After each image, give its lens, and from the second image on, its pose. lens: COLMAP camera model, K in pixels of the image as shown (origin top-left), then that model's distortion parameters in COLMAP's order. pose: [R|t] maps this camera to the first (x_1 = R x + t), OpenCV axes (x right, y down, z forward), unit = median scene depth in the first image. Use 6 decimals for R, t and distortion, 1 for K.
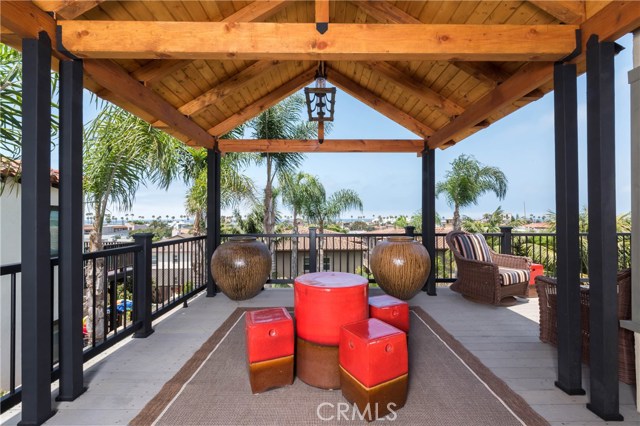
lens RADIAL K [[275.3, 0, 322.6], [0, 275.3, 214.5], [0, 0, 1]] dist [-0.001668, -0.000105]
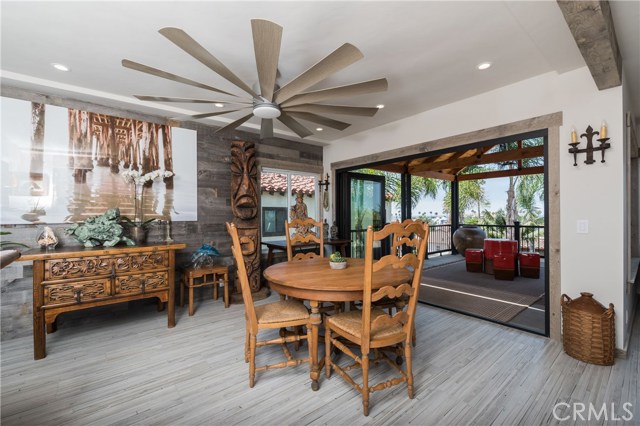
lens RADIAL K [[275.3, 0, 322.6], [0, 275.3, 214.5], [0, 0, 1]] dist [-0.001668, -0.000105]
pose [[0.630261, -0.003031, -0.776378, 0.541238], [0.014663, 0.999860, 0.008000, -0.026671], [0.776245, -0.016426, 0.630217, -0.981511]]
